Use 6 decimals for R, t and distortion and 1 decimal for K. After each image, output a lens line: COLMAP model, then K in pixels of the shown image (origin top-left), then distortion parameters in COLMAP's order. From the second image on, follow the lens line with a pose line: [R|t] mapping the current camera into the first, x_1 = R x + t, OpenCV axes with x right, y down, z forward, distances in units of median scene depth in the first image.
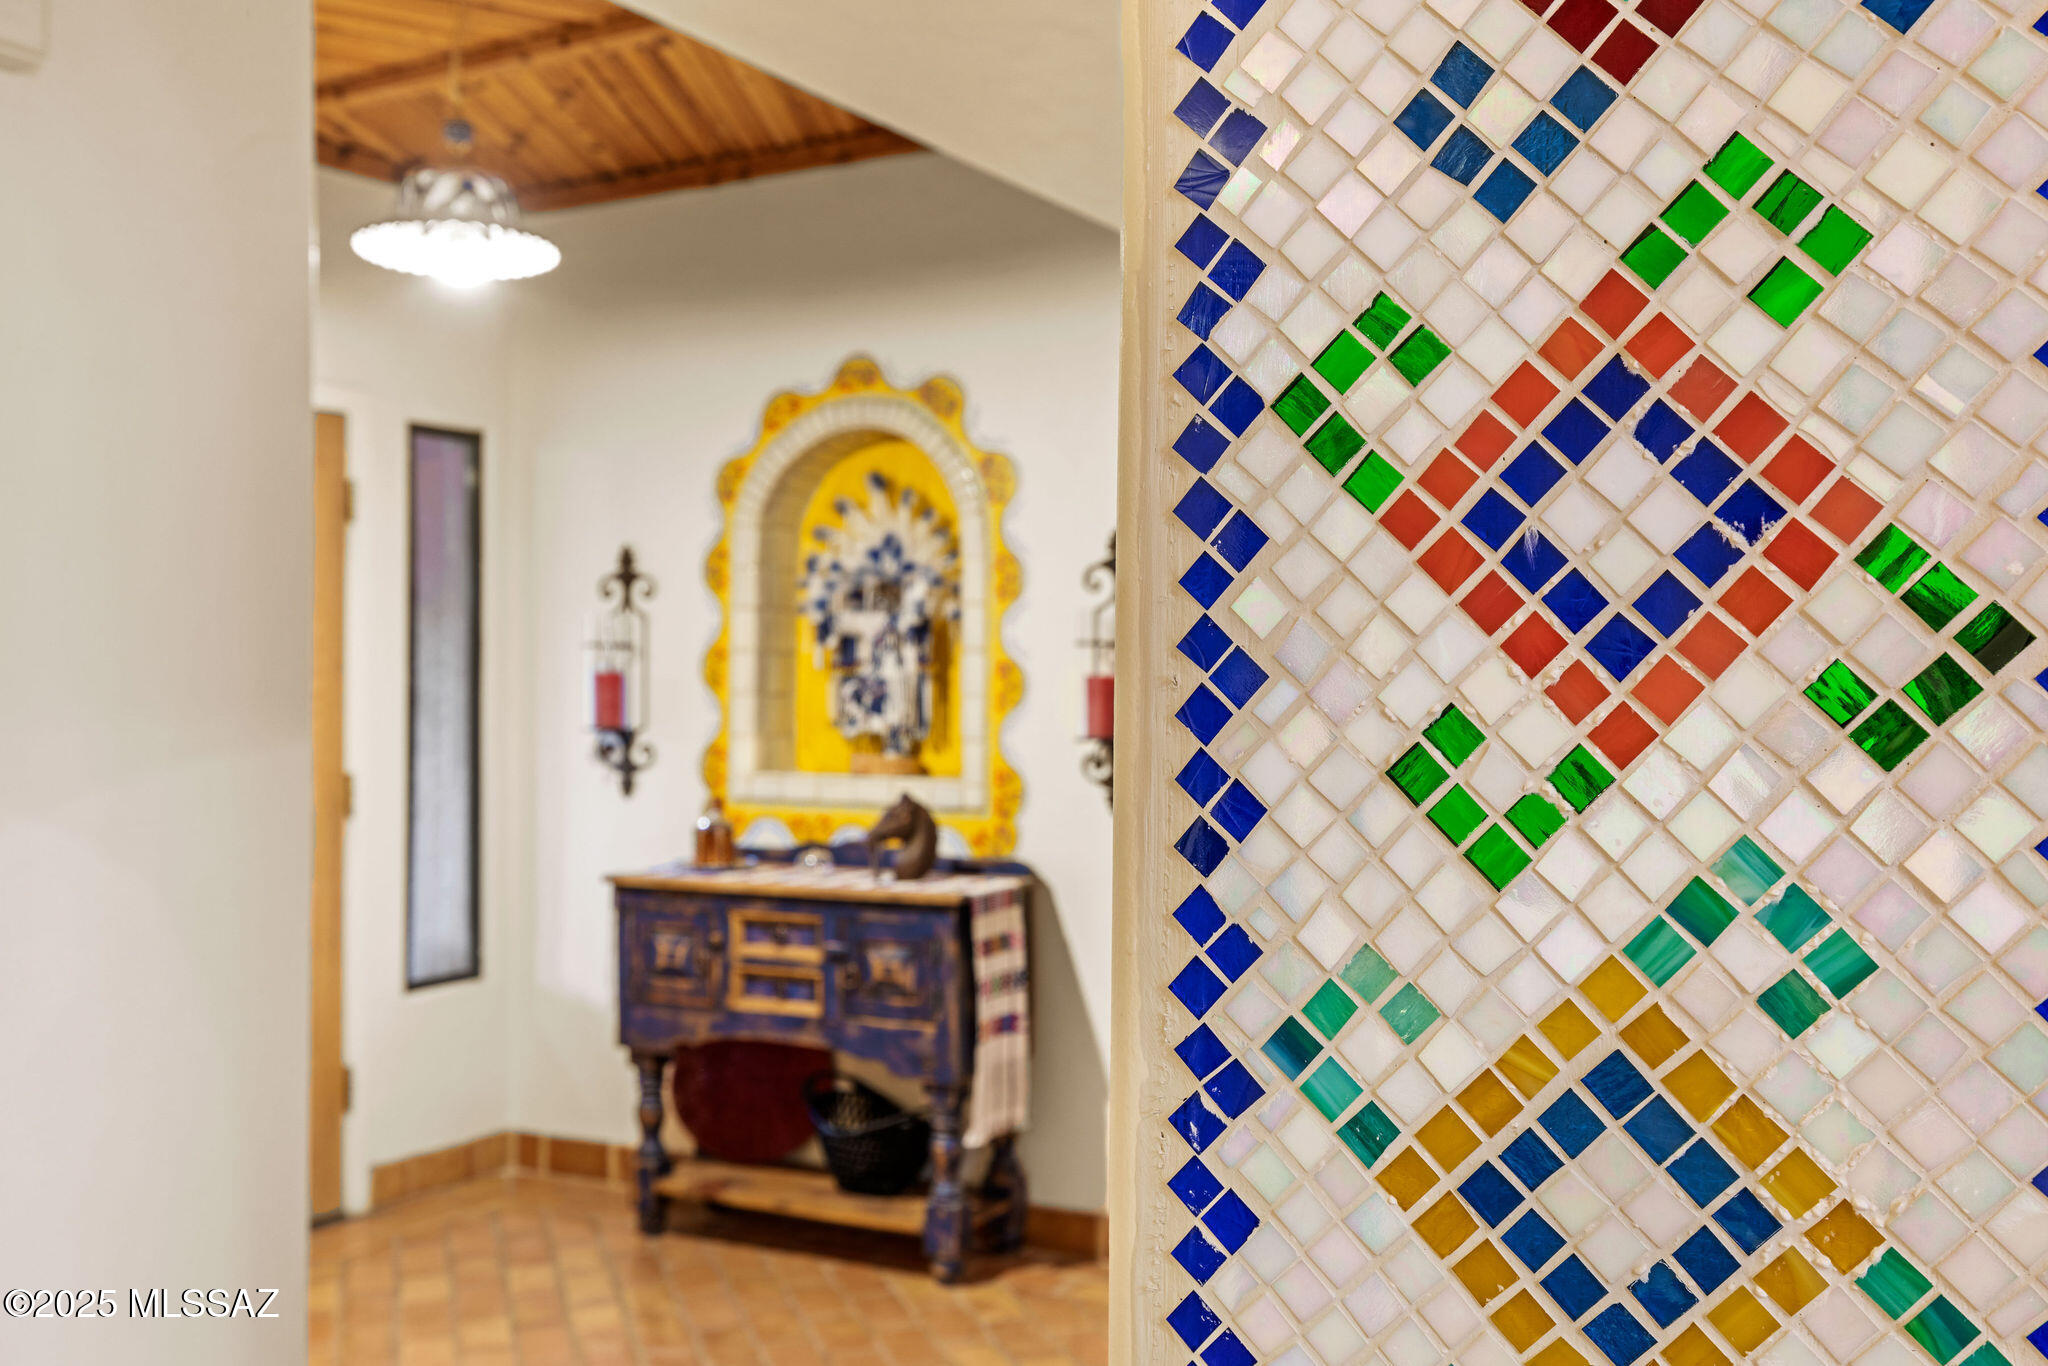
lens RADIAL K [[1999.0, 0, 1024.0], [0, 1999.0, 683.0], [0, 0, 1]] dist [0.080945, 0.003175]
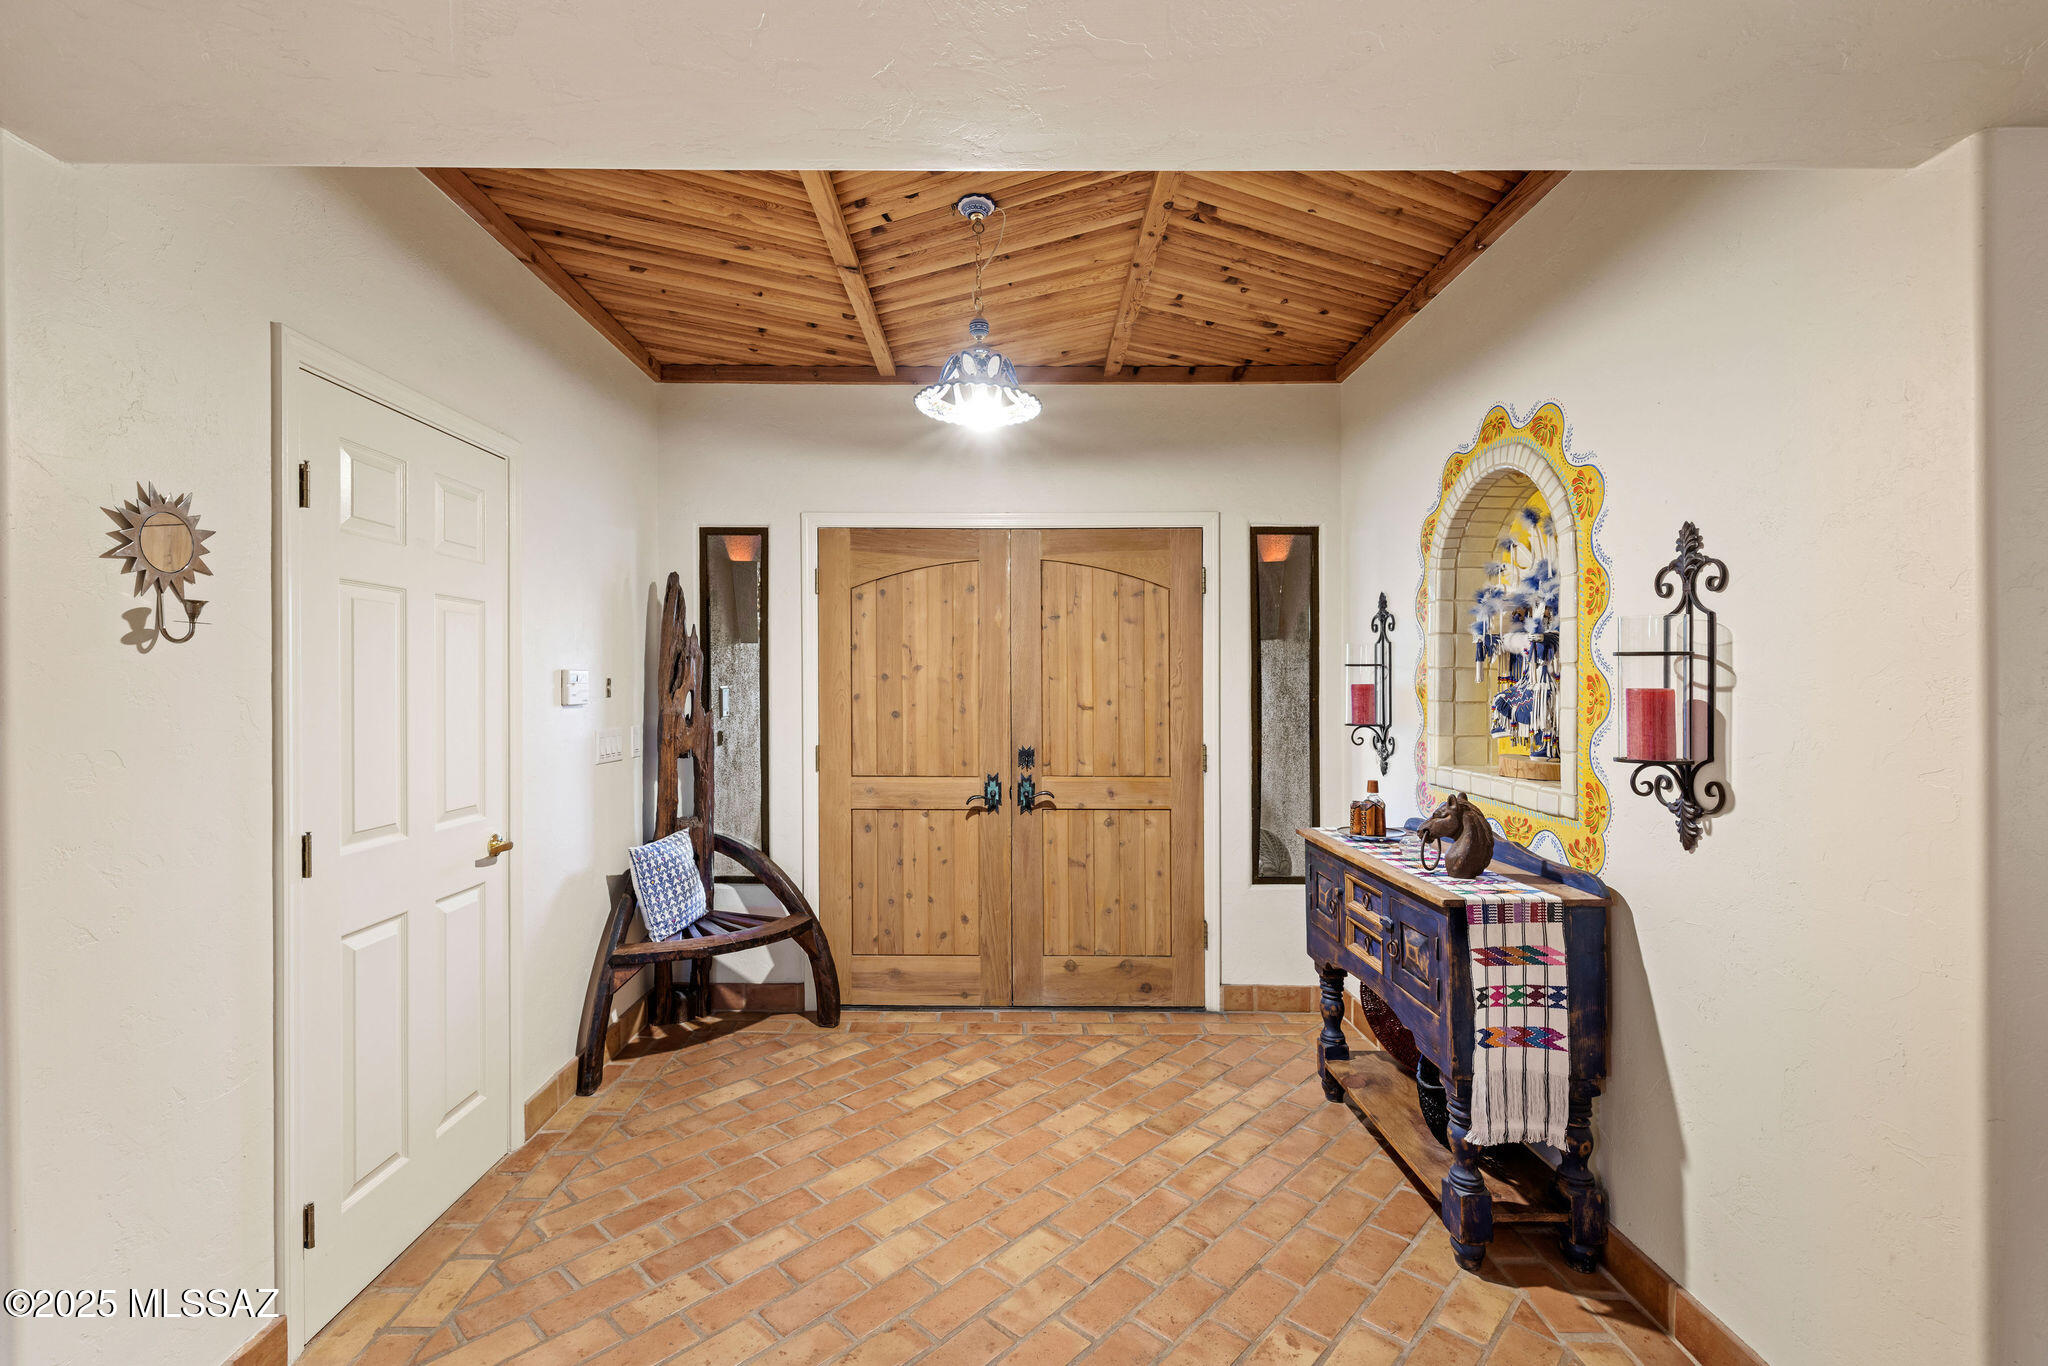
lens RADIAL K [[898.4, 0, 935.5], [0, 898.4, 678.6], [0, 0, 1]] dist [0.001816, 0.000283]
pose [[0.426927, -0.004138, -0.904276, 0.254929], [-0.004785, 0.999965, -0.006835, -0.003851], [0.904273, 0.007245, 0.426893, 0.509565]]
